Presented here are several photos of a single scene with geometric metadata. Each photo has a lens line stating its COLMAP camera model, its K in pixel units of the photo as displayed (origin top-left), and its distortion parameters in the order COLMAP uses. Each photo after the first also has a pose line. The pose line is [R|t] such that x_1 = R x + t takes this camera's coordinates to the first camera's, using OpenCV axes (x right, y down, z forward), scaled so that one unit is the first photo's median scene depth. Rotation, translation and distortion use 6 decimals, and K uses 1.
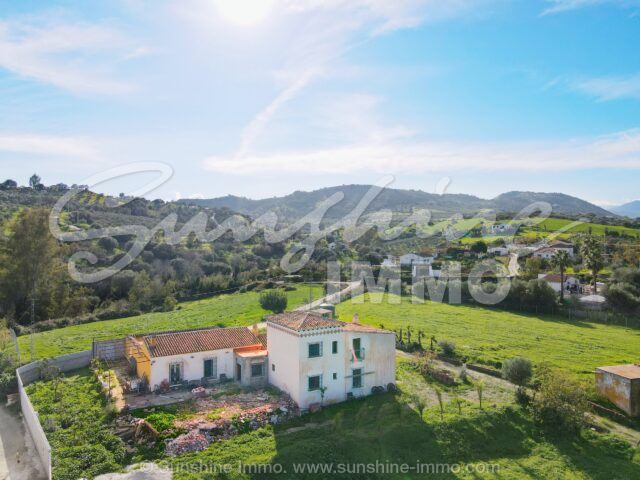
lens RADIAL K [[475.0, 0, 323.0], [0, 475.0, 243.3], [0, 0, 1]] dist [-0.004196, 0.031542]
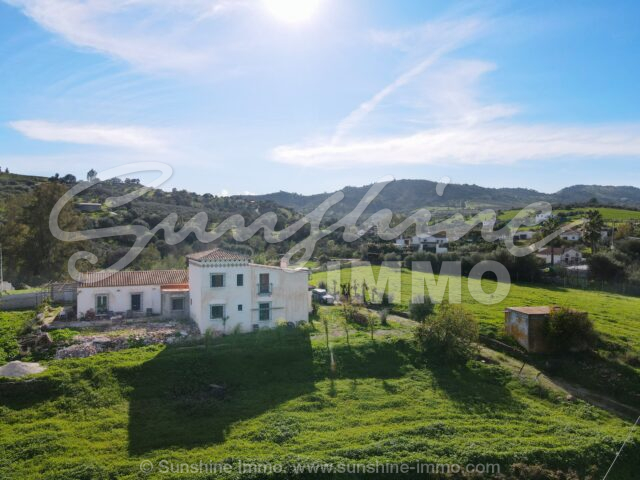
lens RADIAL K [[475.0, 0, 322.3], [0, 475.0, 241.0], [0, 0, 1]] dist [-0.004196, 0.031542]
pose [[0.993181, 0.002881, -0.116546, 0.258113], [-0.002792, 0.999996, 0.000922, 0.102734], [0.116548, -0.000590, 0.993185, -0.019006]]
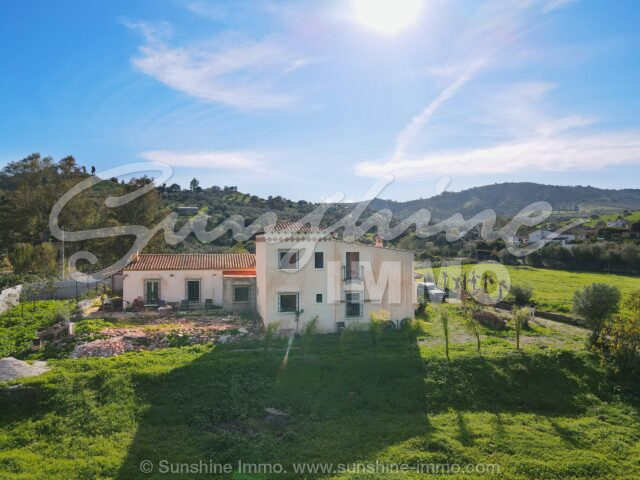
lens RADIAL K [[475.0, 0, 319.7], [0, 475.0, 243.3], [0, 0, 1]] dist [-0.004196, 0.031542]
pose [[0.949281, -0.002601, -0.314419, 0.209204], [-0.001189, 0.999929, -0.011860, 0.157756], [0.314428, 0.011633, 0.949210, 0.215446]]
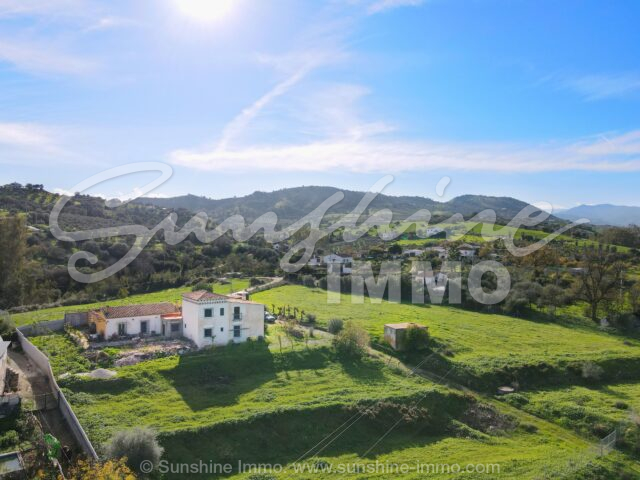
lens RADIAL K [[475.0, 0, 326.4], [0, 475.0, 239.7], [0, 0, 1]] dist [-0.004196, 0.031542]
pose [[0.996318, 0.008790, 0.085288, 0.190587], [-0.008178, 0.999938, -0.007525, -0.016832], [-0.085349, 0.006800, 0.996328, -0.526823]]
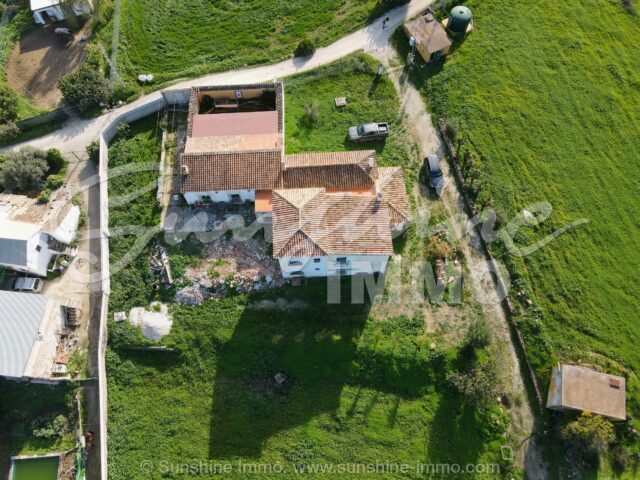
lens RADIAL K [[475.0, 0, 320.5], [0, 475.0, 245.1], [0, 0, 1]] dist [-0.004196, 0.031542]
pose [[0.875912, 0.441256, -0.195120, 0.180974], [0.010681, 0.386584, 0.922192, -0.623195], [0.482354, -0.809843, 0.333901, 0.524751]]
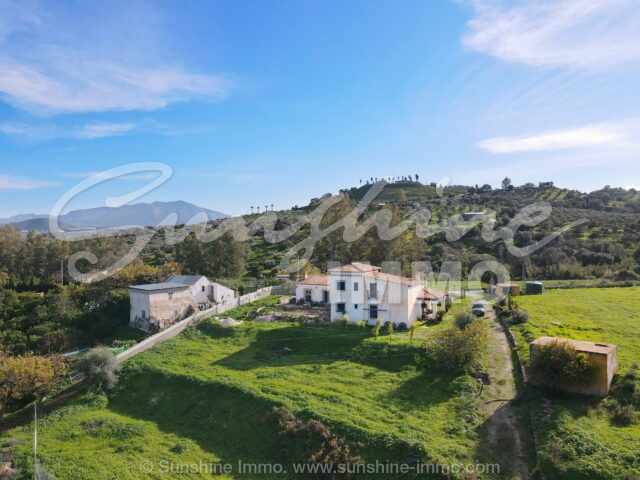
lens RADIAL K [[475.0, 0, 311.6], [0, 475.0, 242.0], [0, 0, 1]] dist [-0.004196, 0.031542]
pose [[0.515687, 0.003369, -0.856770, 0.951172], [-0.002295, 0.999994, 0.002551, 0.060654], [0.856774, 0.000650, 0.515692, 0.098973]]
